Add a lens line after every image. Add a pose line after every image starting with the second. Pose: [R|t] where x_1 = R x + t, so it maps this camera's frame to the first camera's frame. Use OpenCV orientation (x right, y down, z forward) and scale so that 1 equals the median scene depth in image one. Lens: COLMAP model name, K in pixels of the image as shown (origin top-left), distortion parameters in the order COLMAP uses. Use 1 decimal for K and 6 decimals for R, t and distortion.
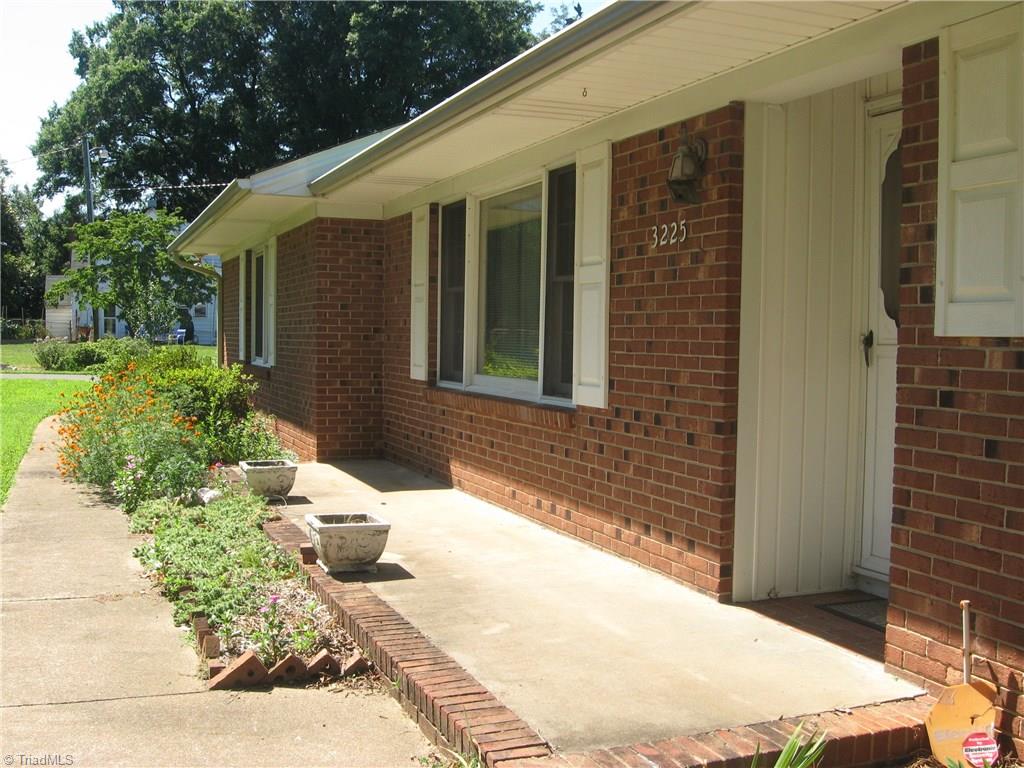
lens RADIAL K [[1073.3, 0, 511.4], [0, 1073.3, 383.2], [0, 0, 1]] dist [-0.117754, 0.000000]
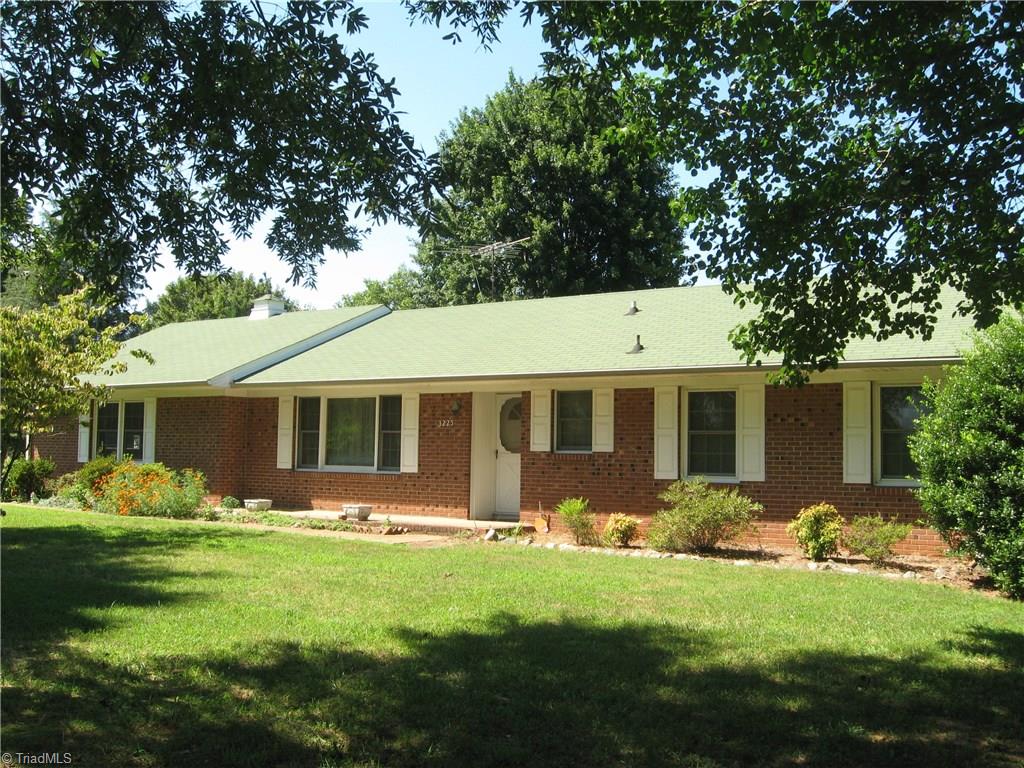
lens RADIAL K [[1073.3, 0, 512.3], [0, 1073.3, 383.3], [0, 0, 1]] dist [-0.117754, 0.000000]
pose [[0.825269, 0.041675, 0.563201, -1.749878], [0.020445, 0.994415, -0.103542, 0.110618], [-0.564370, 0.096965, 0.819807, -2.166500]]
